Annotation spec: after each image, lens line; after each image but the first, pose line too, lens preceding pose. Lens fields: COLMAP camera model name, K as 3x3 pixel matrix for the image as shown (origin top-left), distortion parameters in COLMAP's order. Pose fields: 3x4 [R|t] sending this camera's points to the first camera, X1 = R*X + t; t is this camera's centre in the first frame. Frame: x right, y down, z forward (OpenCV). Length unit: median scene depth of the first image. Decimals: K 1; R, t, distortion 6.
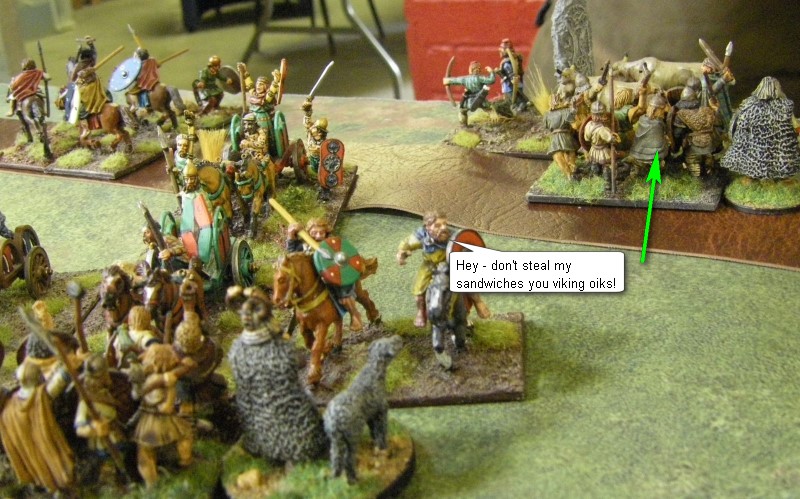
lens RADIAL K [[952.2, 0, 472.4], [0, 952.2, 240.9], [0, 0, 1]] dist [0.190464, -0.772325]
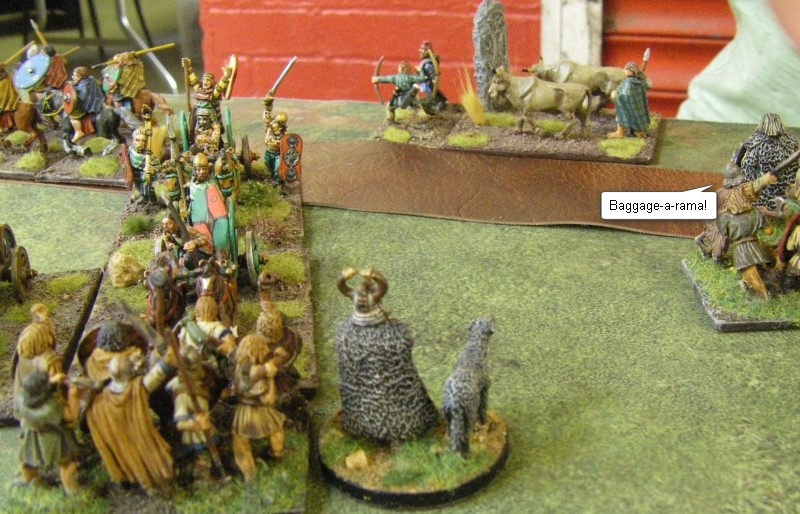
lens RADIAL K [[923.6, 0, 400.0], [0, 923.6, 257.0], [0, 0, 1]] dist [-0.035455, -0.037683]
pose [[0.979627, -0.024689, 0.199301, -0.357769], [0.023421, 0.999688, 0.008719, 0.026286], [-0.199454, -0.003874, 0.979900, 0.047859]]
